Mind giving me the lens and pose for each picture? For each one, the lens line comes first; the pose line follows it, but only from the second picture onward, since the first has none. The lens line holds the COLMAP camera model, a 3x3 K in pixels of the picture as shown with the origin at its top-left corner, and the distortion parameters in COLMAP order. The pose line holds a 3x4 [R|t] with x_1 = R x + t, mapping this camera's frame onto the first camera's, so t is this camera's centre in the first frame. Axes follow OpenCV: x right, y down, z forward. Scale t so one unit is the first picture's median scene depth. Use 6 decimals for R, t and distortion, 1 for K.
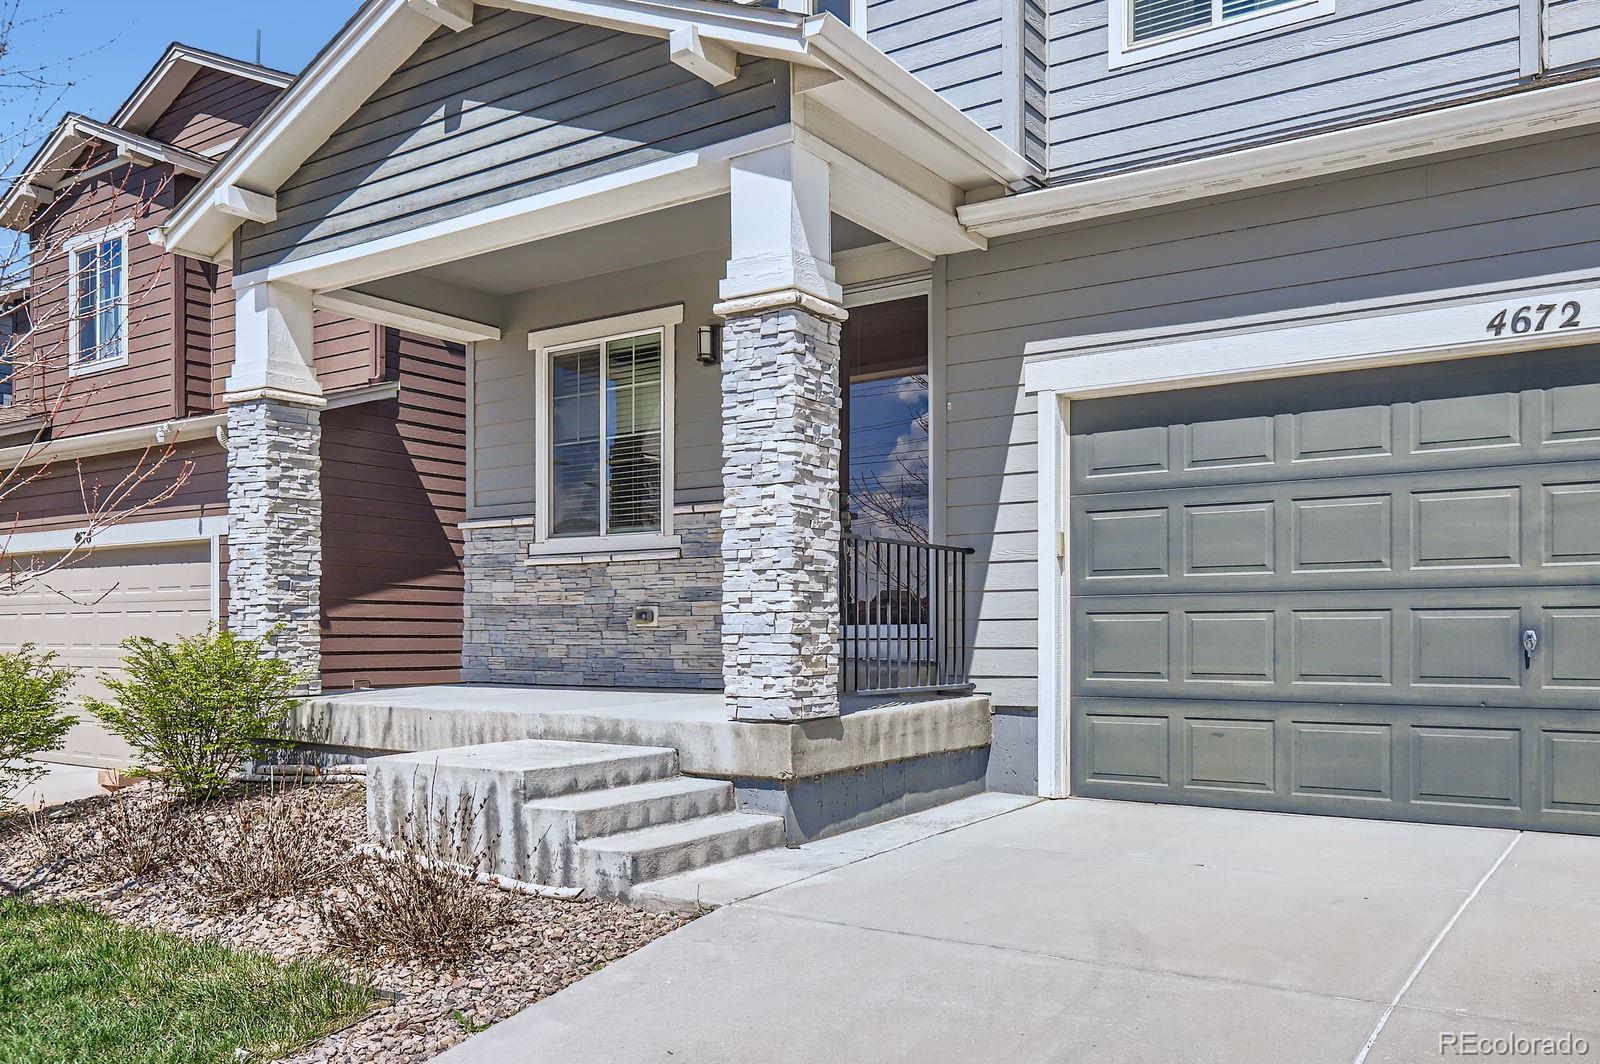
lens RADIAL K [[1327.9, 0, 812.7], [0, 1327.9, 565.2], [0, 0, 1]] dist [-0.059049, 0.117080]
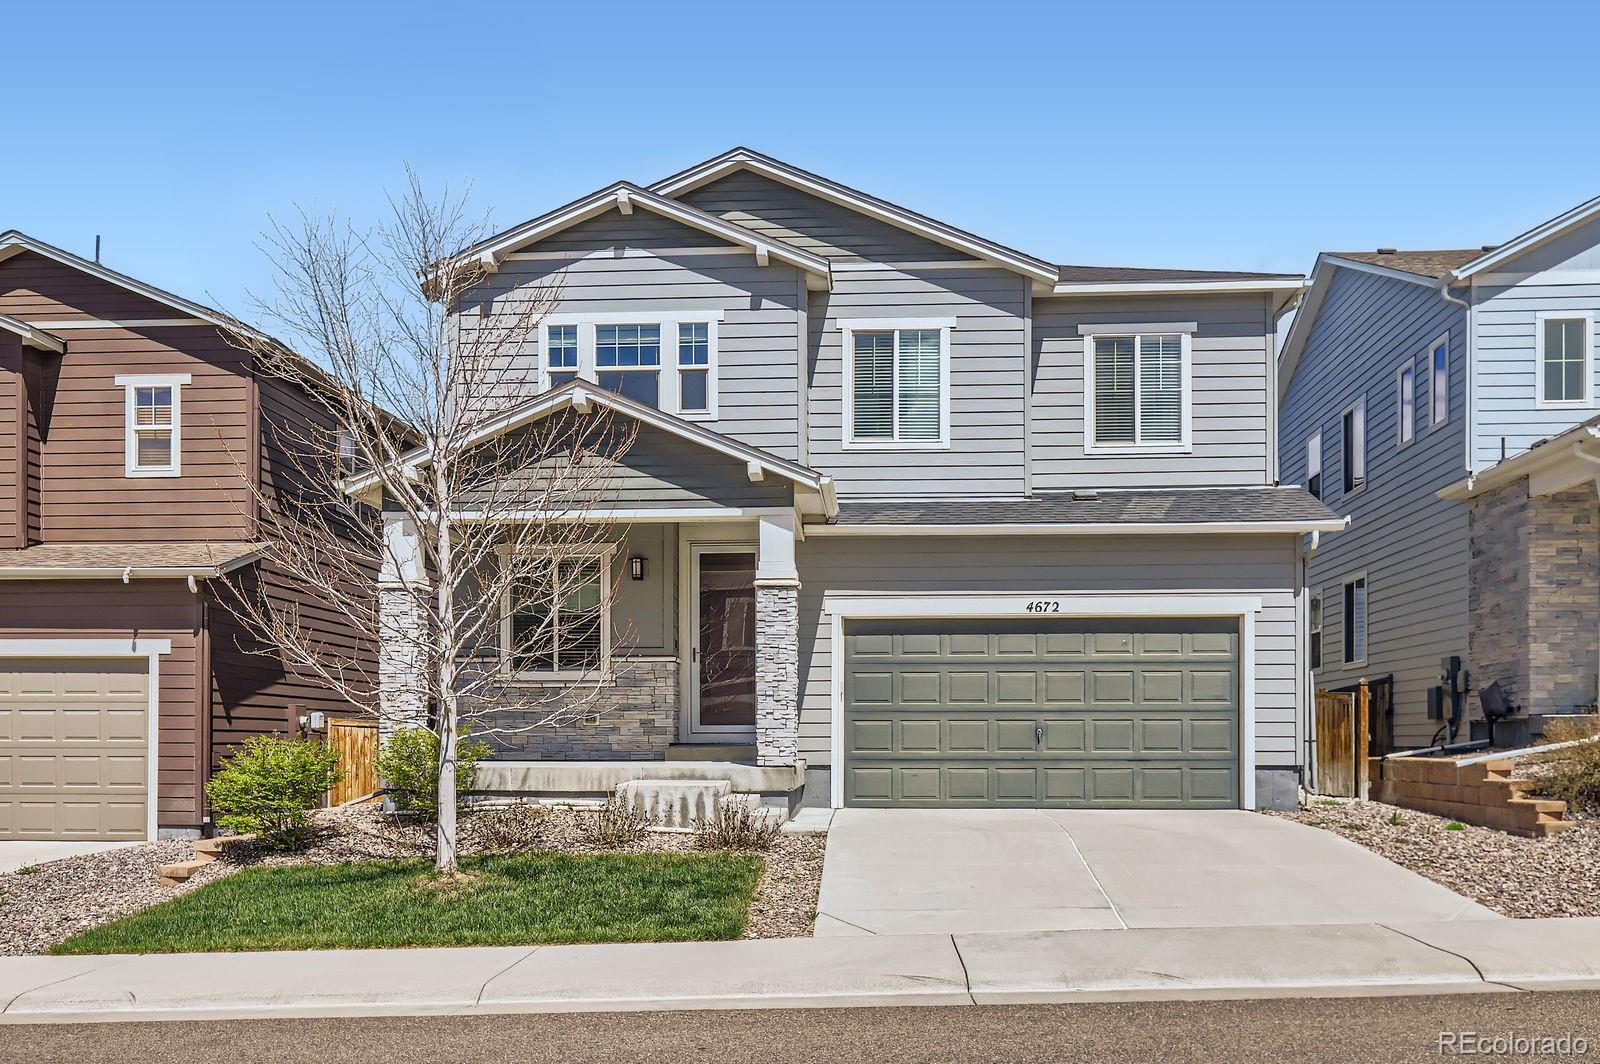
lens RADIAL K [[1491.1, 0, 800.0], [0, 1491.1, 532.0], [0, 0, 1]] dist [-0.005506, 0.007436]
pose [[0.861342, 0.072995, 0.502753, -1.240434], [-0.028829, 0.995052, -0.095081, -0.039315], [-0.507206, 0.067404, 0.859185, -1.177751]]
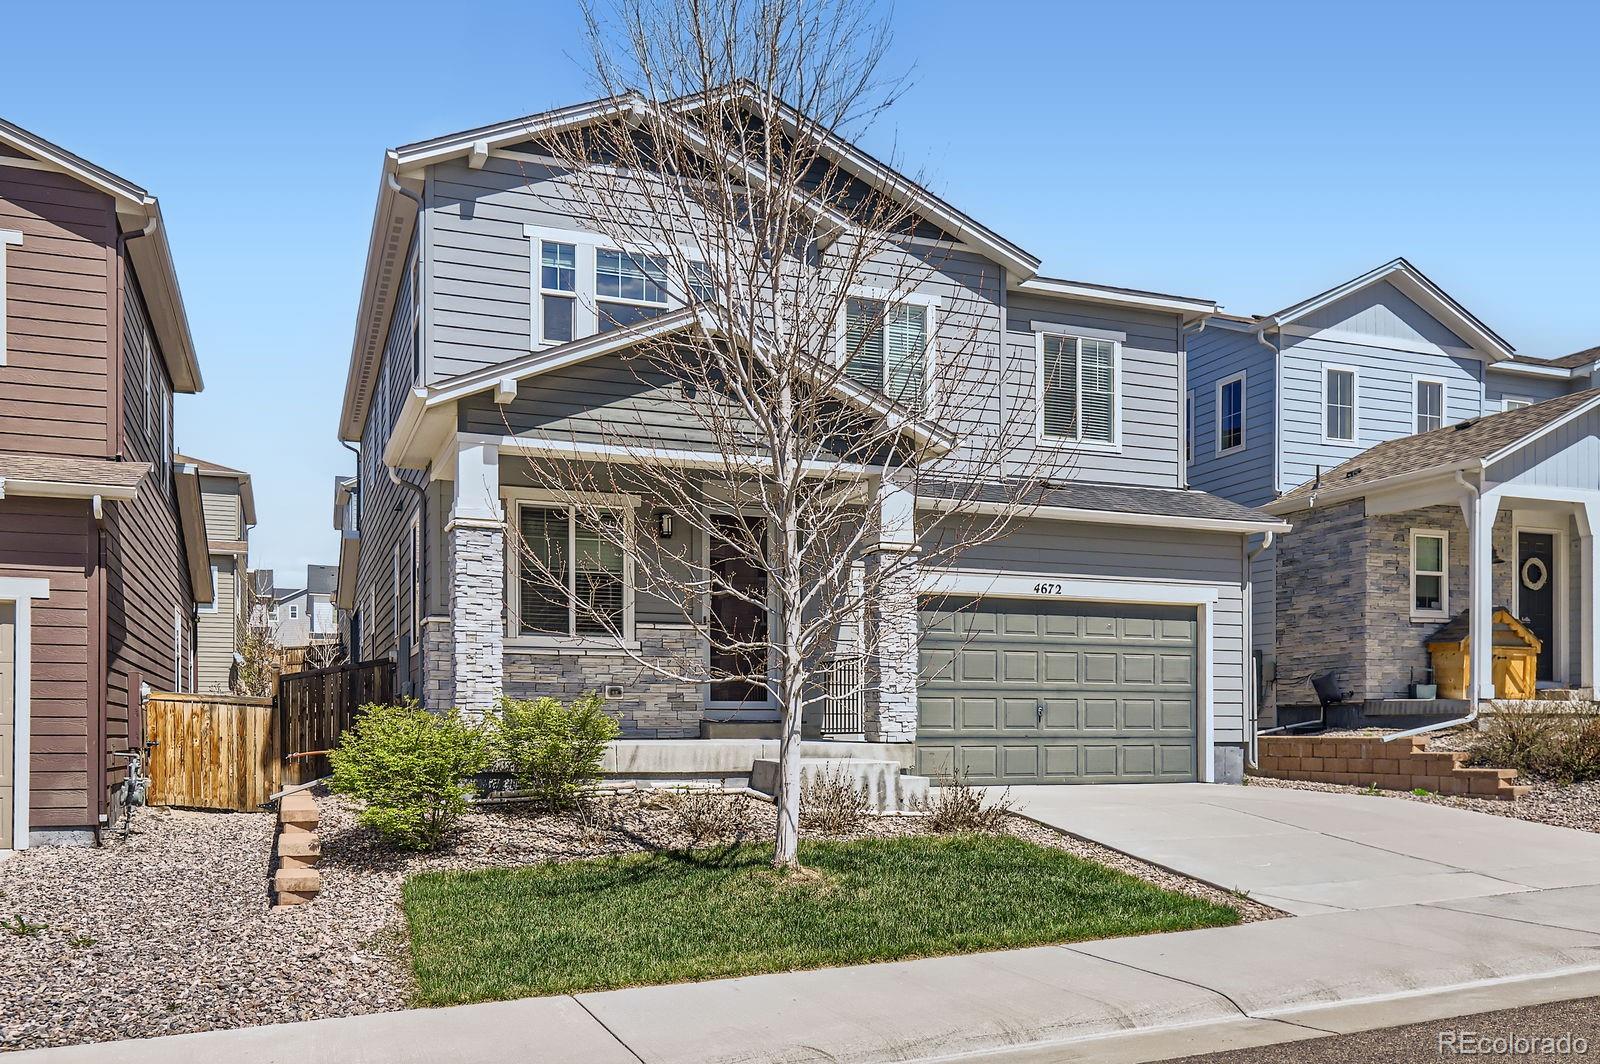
lens RADIAL K [[1372.7, 0, 801.5], [0, 1372.7, 574.6], [0, 0, 1]] dist [-0.003329, 0.003816]
pose [[0.547552, 0.099139, 0.830878, -1.866844], [-0.045187, 0.995011, -0.088944, 0.047523], [-0.835551, 0.011157, 0.549300, -0.088050]]
